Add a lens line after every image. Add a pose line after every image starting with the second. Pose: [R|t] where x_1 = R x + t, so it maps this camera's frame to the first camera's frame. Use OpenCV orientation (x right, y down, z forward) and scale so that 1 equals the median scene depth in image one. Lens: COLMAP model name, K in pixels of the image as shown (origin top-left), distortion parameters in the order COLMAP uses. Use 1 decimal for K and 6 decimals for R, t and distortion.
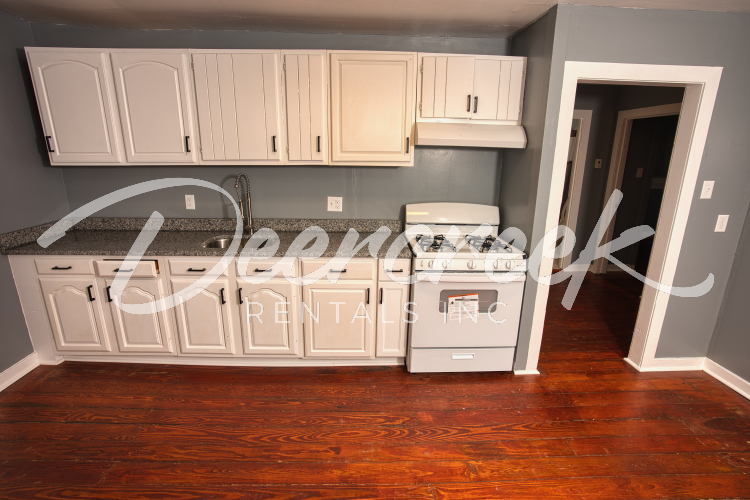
lens RADIAL K [[362.8, 0, 375.0], [0, 362.8, 250.0], [0, 0, 1]] dist [-0.050366, 0.000121]
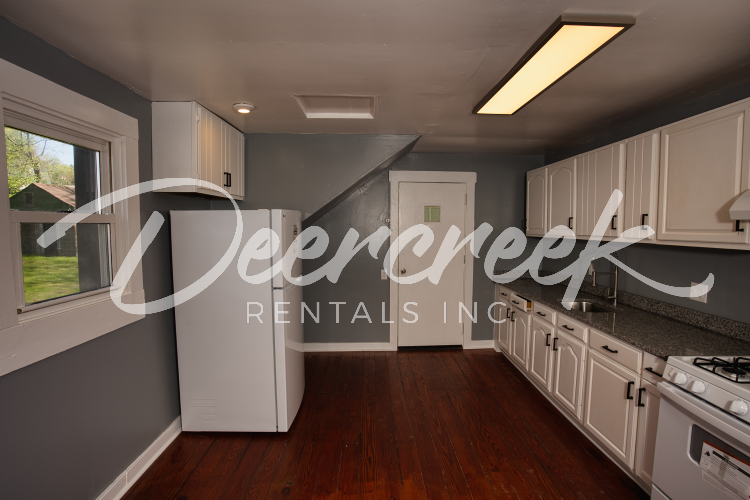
lens RADIAL K [[362.8, 0, 375.0], [0, 362.8, 250.0], [0, 0, 1]] dist [-0.050366, 0.000121]
pose [[-0.020042, 0.052557, -0.998417, 0.813801], [-0.266997, 0.962069, 0.056004, -0.080426], [0.963489, 0.267697, -0.005249, 0.329208]]
